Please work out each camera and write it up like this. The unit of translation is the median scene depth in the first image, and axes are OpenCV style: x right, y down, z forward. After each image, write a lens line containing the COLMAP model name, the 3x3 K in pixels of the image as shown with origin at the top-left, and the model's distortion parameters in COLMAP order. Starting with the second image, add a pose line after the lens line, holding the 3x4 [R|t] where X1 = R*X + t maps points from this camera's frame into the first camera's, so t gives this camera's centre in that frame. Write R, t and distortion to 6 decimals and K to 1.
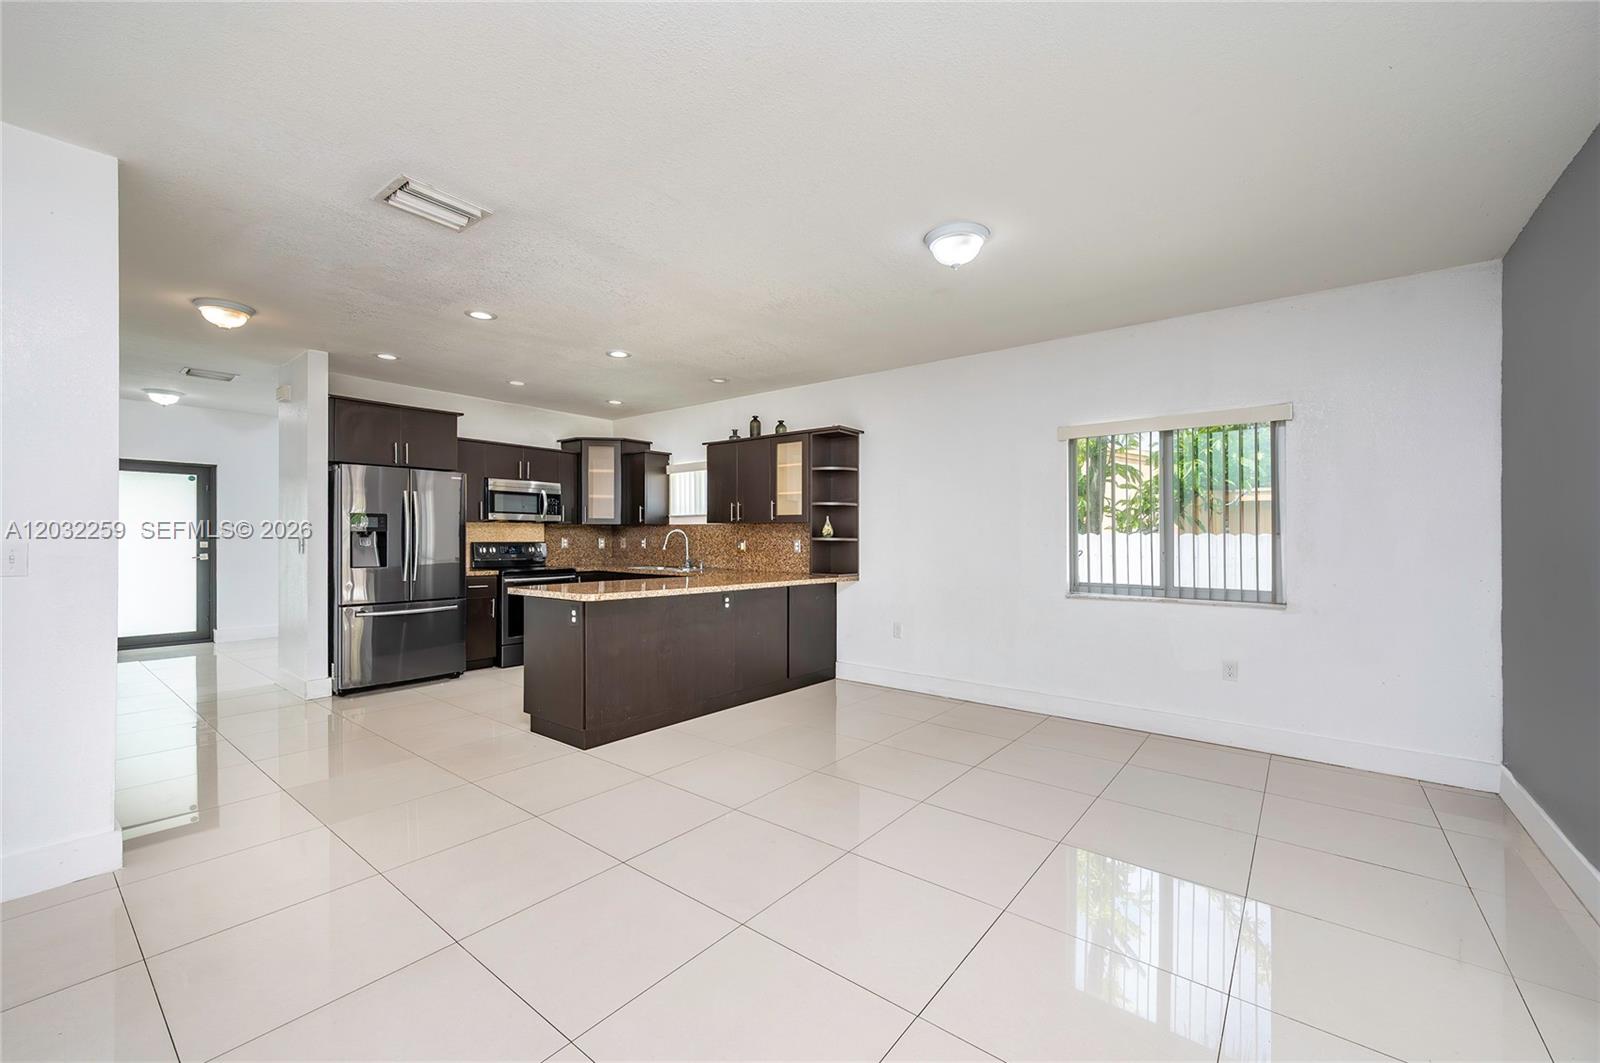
lens RADIAL K [[635.6, 0, 790.4], [0, 635.6, 528.3], [0, 0, 1]] dist [0.000849, 0.000314]
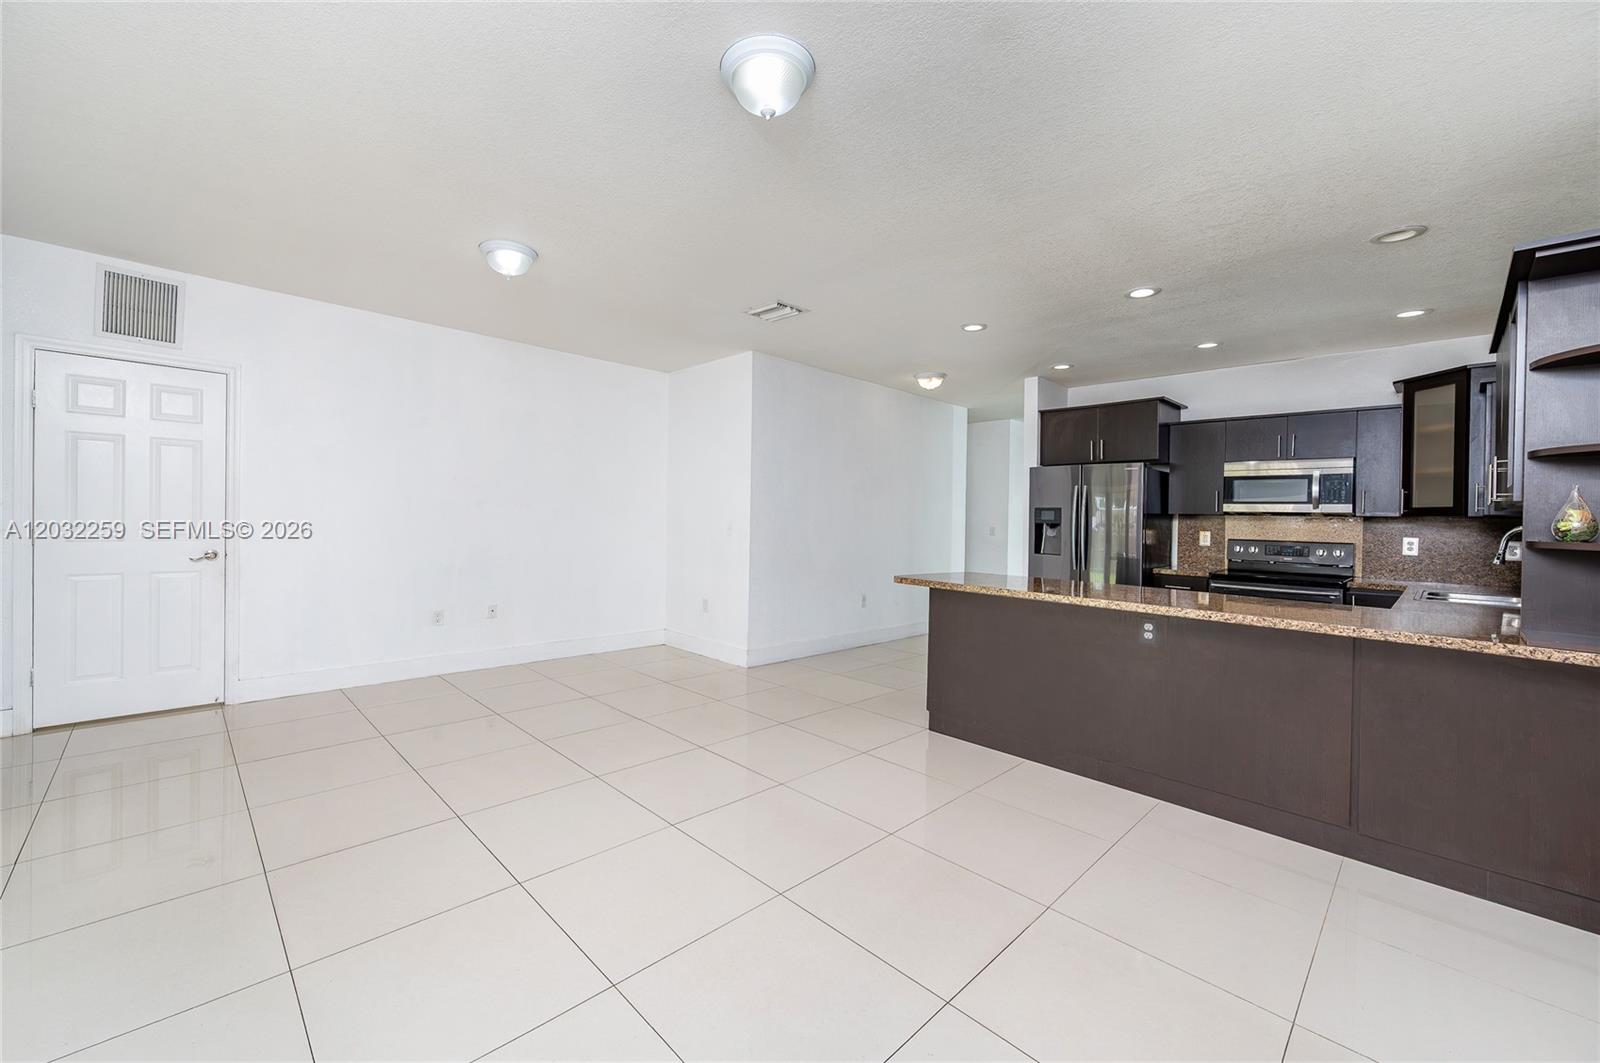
lens RADIAL K [[632.8, 0, 743.2], [0, 632.8, 524.9], [0, 0, 1]] dist [-0.000453, -0.000048]
pose [[-0.146563, 0.003644, -0.989195, 0.402693], [-0.012835, 0.999902, 0.005585, 0.006416], [0.989118, 0.013514, -0.146502, 0.458699]]
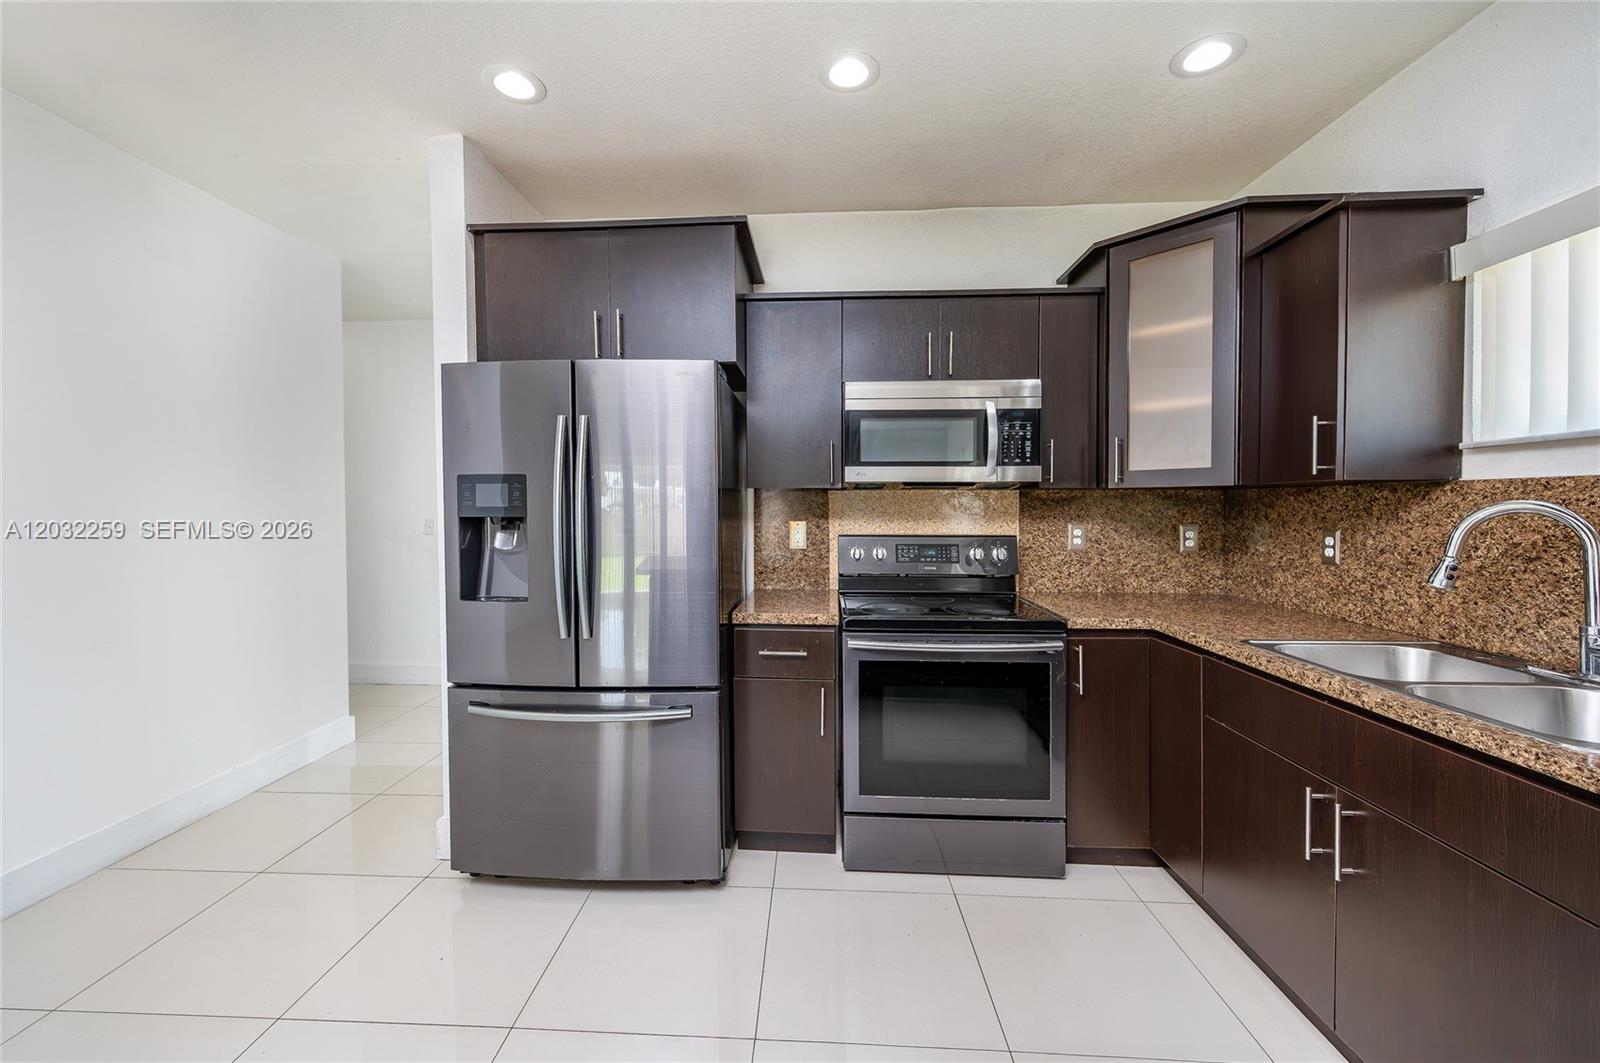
lens RADIAL K [[635.6, 0, 790.4], [0, 635.6, 528.3], [0, 0, 1]] dist [0.000849, 0.000314]
pose [[0.591930, 0.023353, -0.805651, -0.150676], [0.014020, 0.999131, 0.039262, -0.000717], [0.805867, -0.034536, 0.591088, 0.667678]]
